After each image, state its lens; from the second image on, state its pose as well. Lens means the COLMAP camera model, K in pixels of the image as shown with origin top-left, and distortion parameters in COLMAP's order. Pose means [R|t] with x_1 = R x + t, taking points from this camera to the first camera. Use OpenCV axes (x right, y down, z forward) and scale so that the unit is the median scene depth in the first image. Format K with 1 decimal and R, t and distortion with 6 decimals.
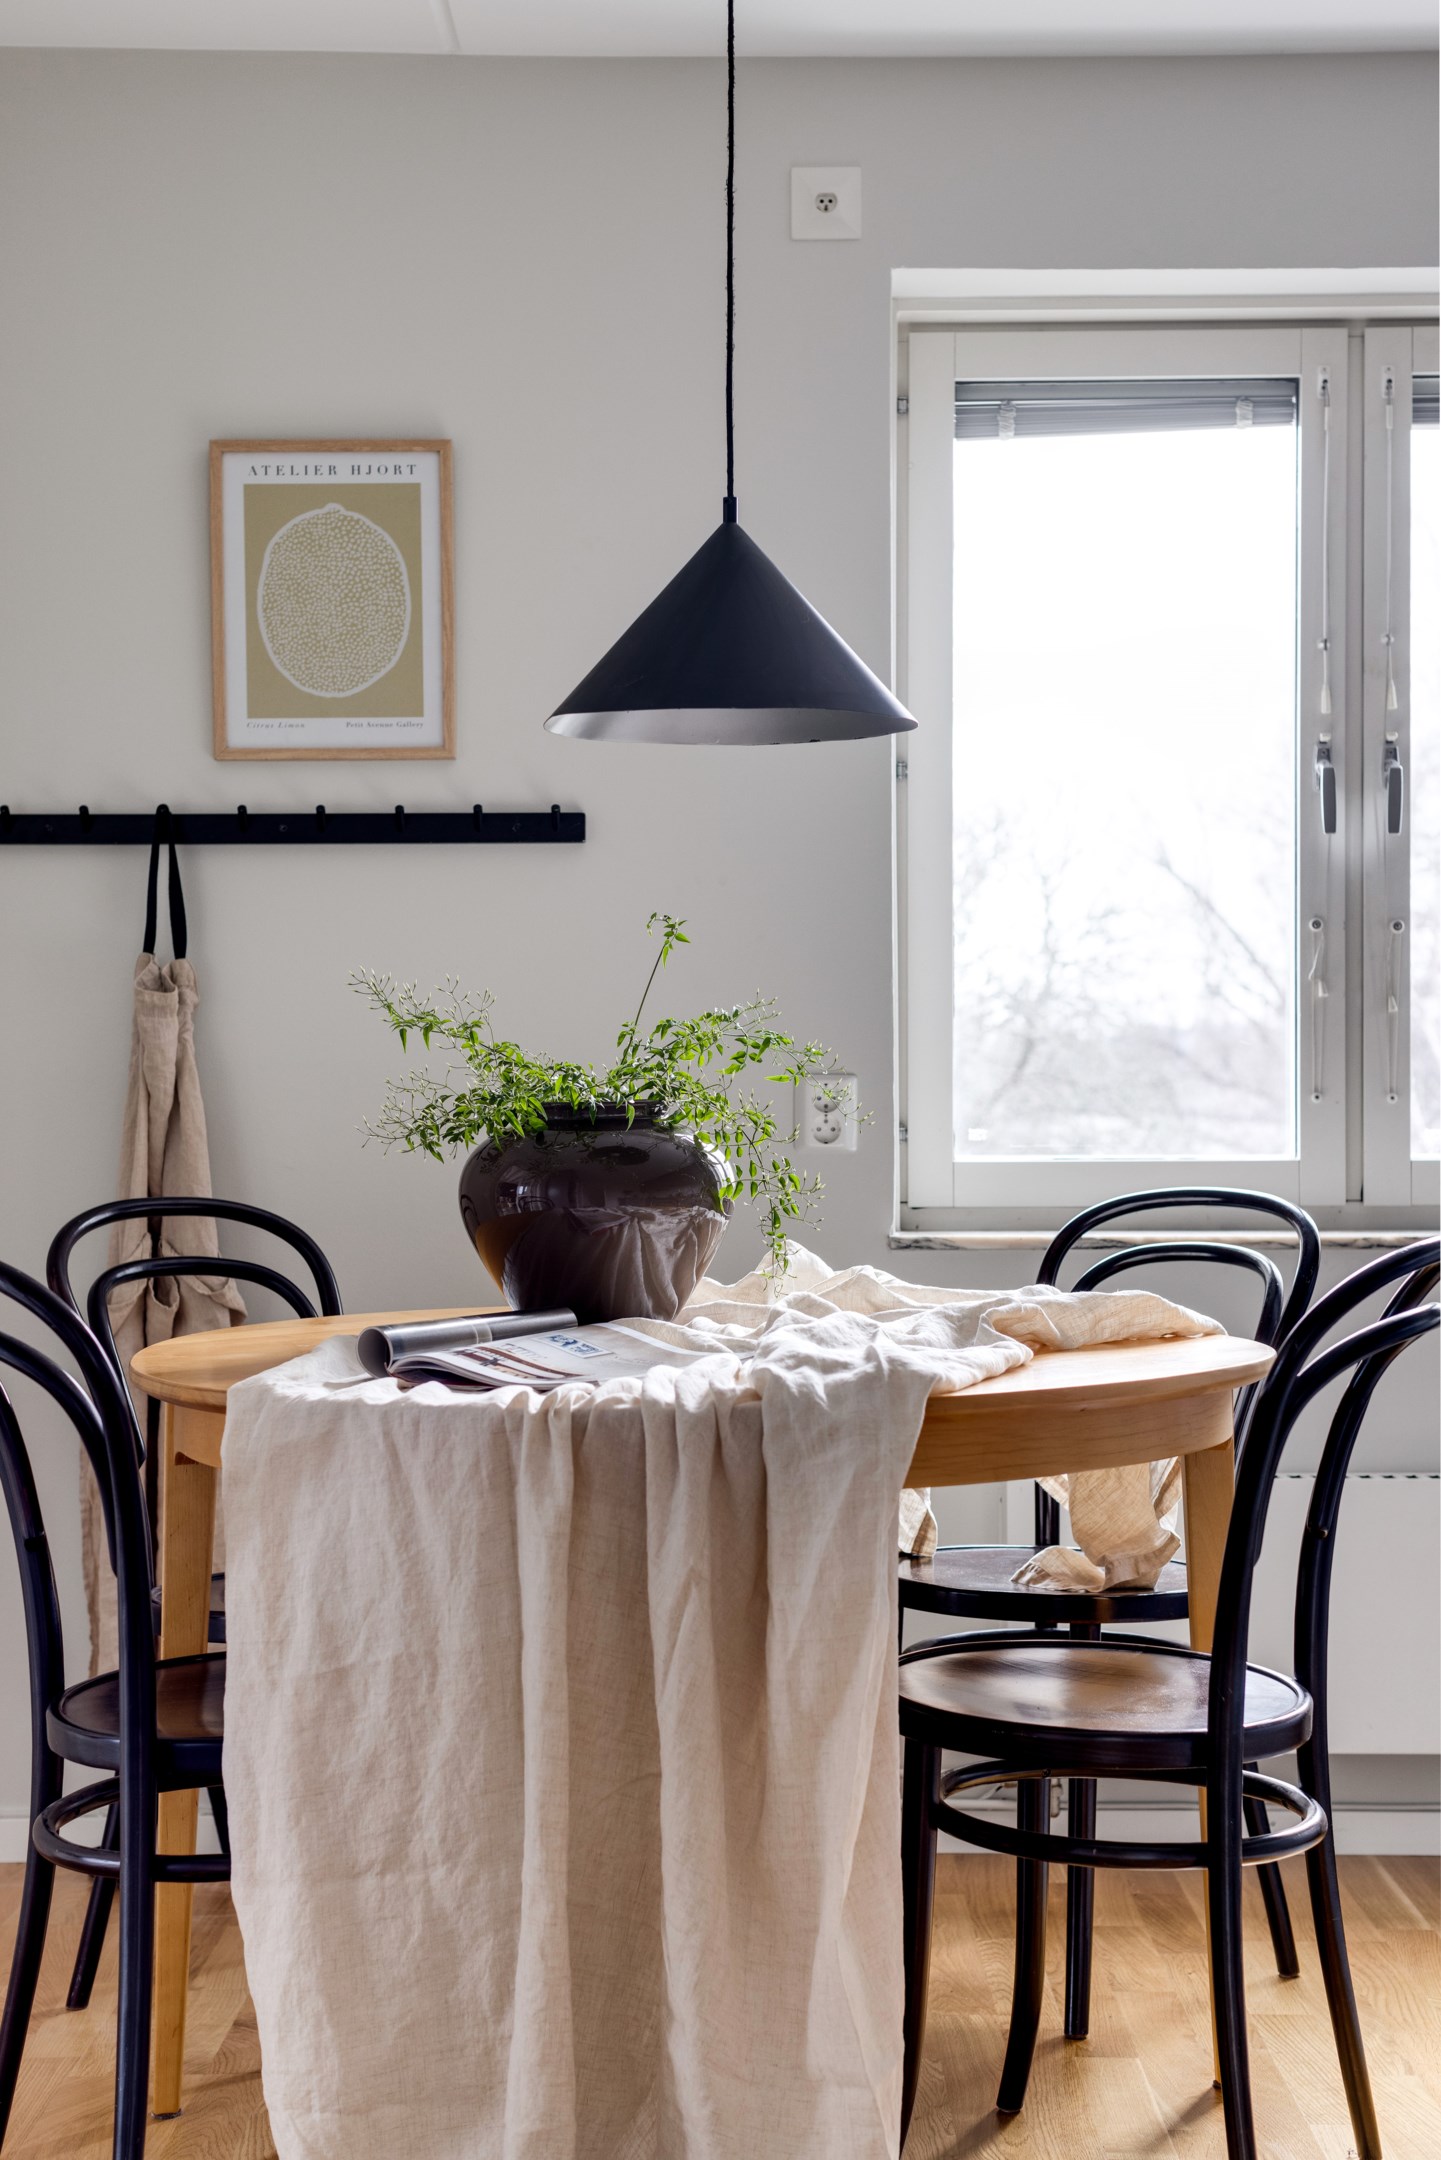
lens RADIAL K [[3108.5, 0, 812.4], [0, 3108.5, 1043.3], [0, 0, 1]] dist [0.086175, 0.000000]
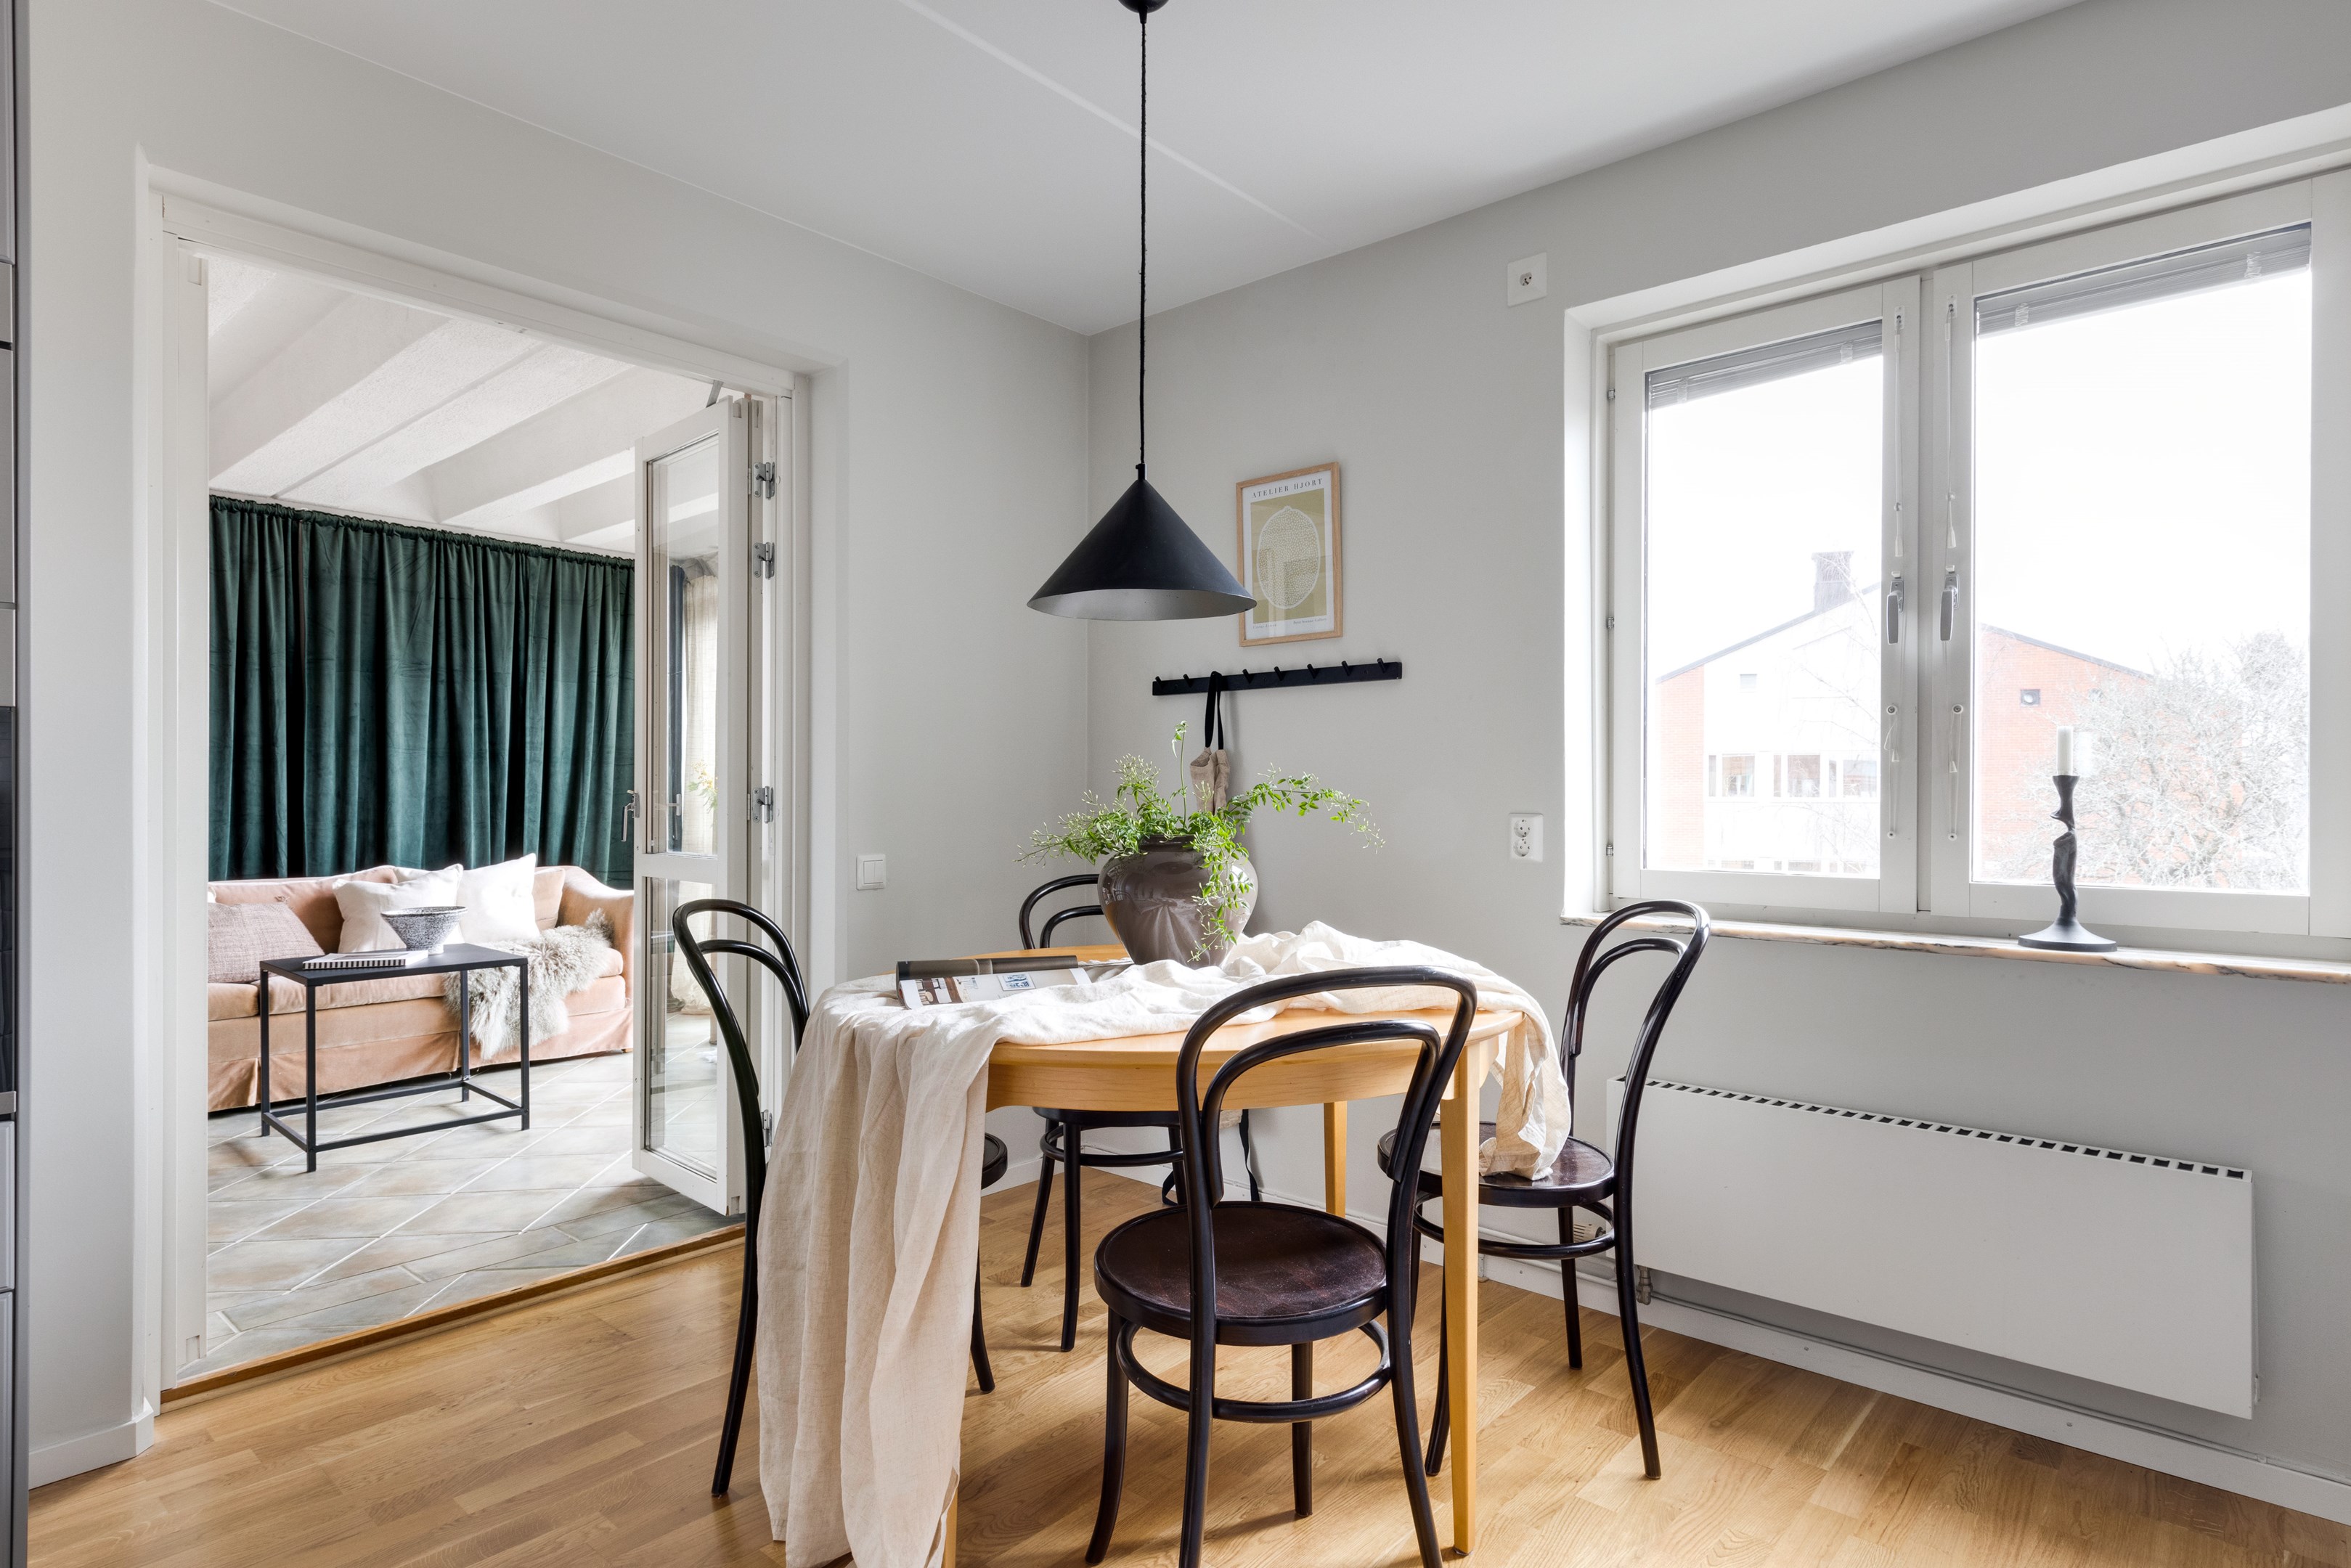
lens RADIAL K [[1269.7, 0, 1186.1], [0, 1269.7, 791.8], [0, 0, 1]] dist [-0.002292, 0.001948]
pose [[0.744691, 0.006809, -0.667375, 0.316082], [0.002230, 0.999917, 0.012690, -0.009974], [0.667406, -0.010938, 0.744614, 0.384350]]
